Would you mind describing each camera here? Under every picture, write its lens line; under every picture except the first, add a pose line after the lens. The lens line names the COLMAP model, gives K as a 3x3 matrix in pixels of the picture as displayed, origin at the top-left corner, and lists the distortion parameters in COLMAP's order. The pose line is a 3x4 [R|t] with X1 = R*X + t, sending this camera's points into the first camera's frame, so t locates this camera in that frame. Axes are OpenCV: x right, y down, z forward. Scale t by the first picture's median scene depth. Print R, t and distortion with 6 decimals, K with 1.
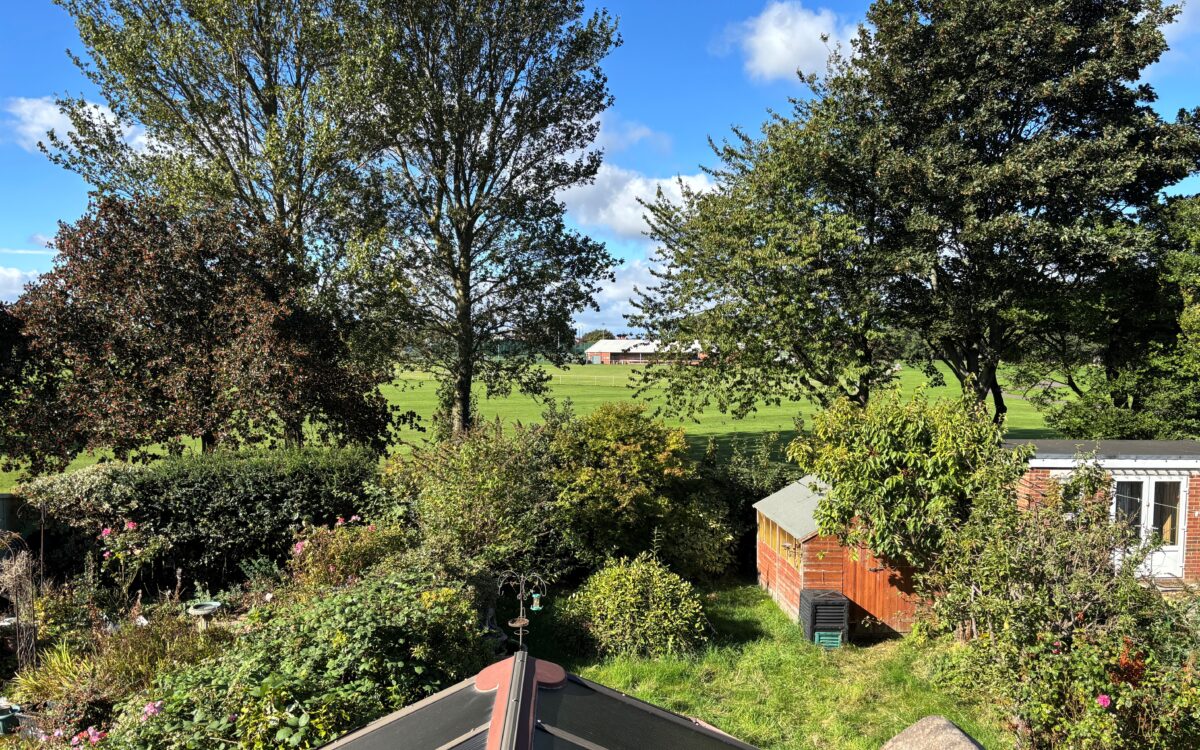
lens RADIAL K [[956.2, 0, 600.0], [0, 956.2, 375.0], [0, 0, 1]] dist [-0.006702, -0.007586]
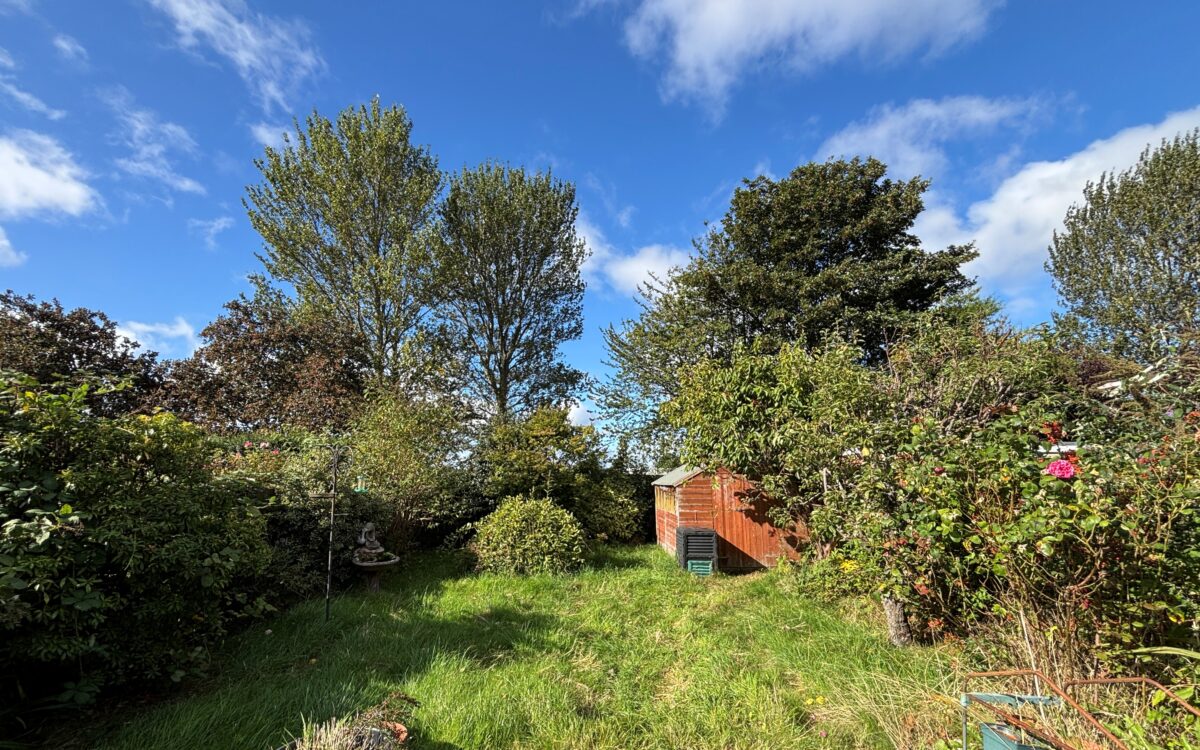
lens RADIAL K [[478.2, 0, 613.7], [0, 478.2, 424.5], [0, 0, 1]] dist [0.003508, 0.000391]
pose [[0.999347, -0.020750, -0.029567, 0.119027], [0.015275, 0.984511, -0.174654, 0.157152], [0.032733, 0.174088, 0.984186, 0.312203]]
